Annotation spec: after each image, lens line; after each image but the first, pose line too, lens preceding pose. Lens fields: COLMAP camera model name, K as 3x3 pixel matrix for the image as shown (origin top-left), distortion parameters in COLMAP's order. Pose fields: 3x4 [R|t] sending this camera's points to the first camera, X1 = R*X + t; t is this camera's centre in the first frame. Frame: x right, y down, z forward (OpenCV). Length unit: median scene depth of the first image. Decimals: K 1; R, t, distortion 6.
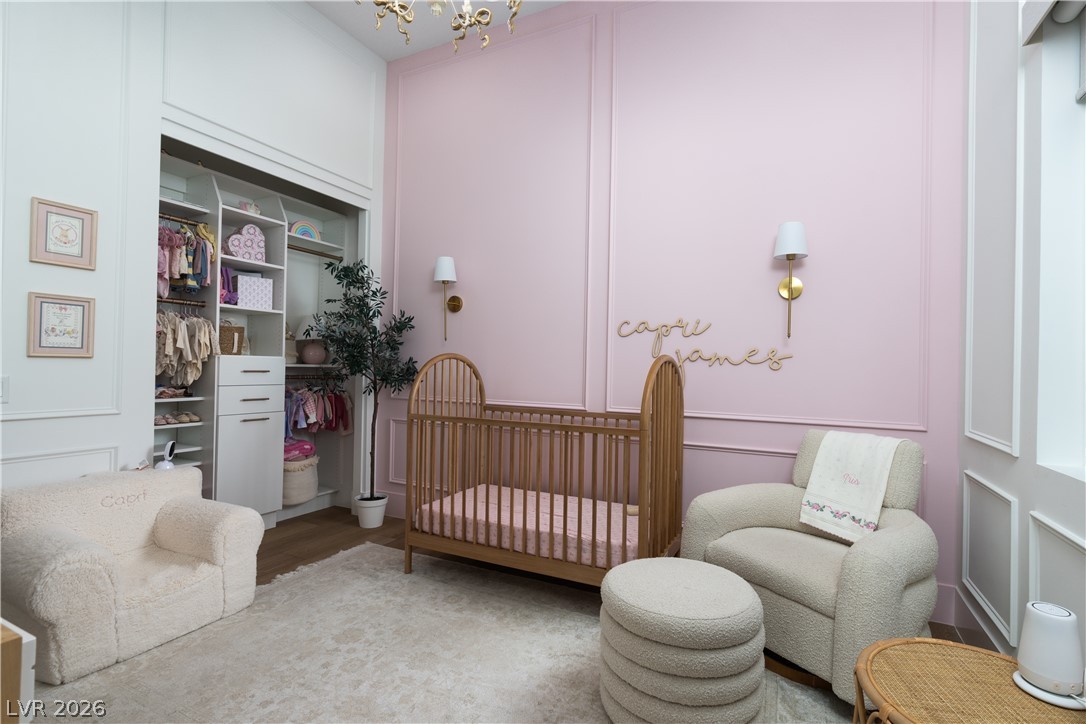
lens RADIAL K [[516.5, 0, 543.1], [0, 516.5, 365.9], [0, 0, 1]] dist [-0.005985, 0.002166]
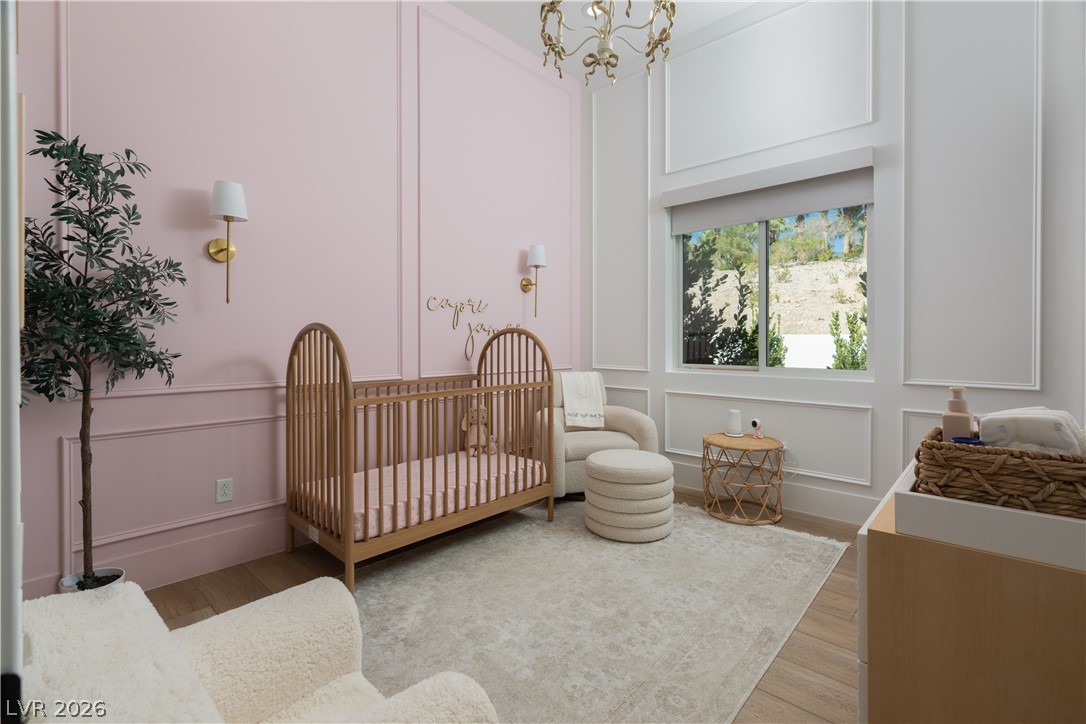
lens RADIAL K [[492.1, 0, 548.8], [0, 492.1, 335.9], [0, 0, 1]] dist [-0.004605, 0.000356]
pose [[0.279770, -0.012118, 0.959991, -0.877139], [0.002678, 0.999926, 0.011842, -0.013551], [-0.960063, -0.000742, 0.279781, 0.480691]]
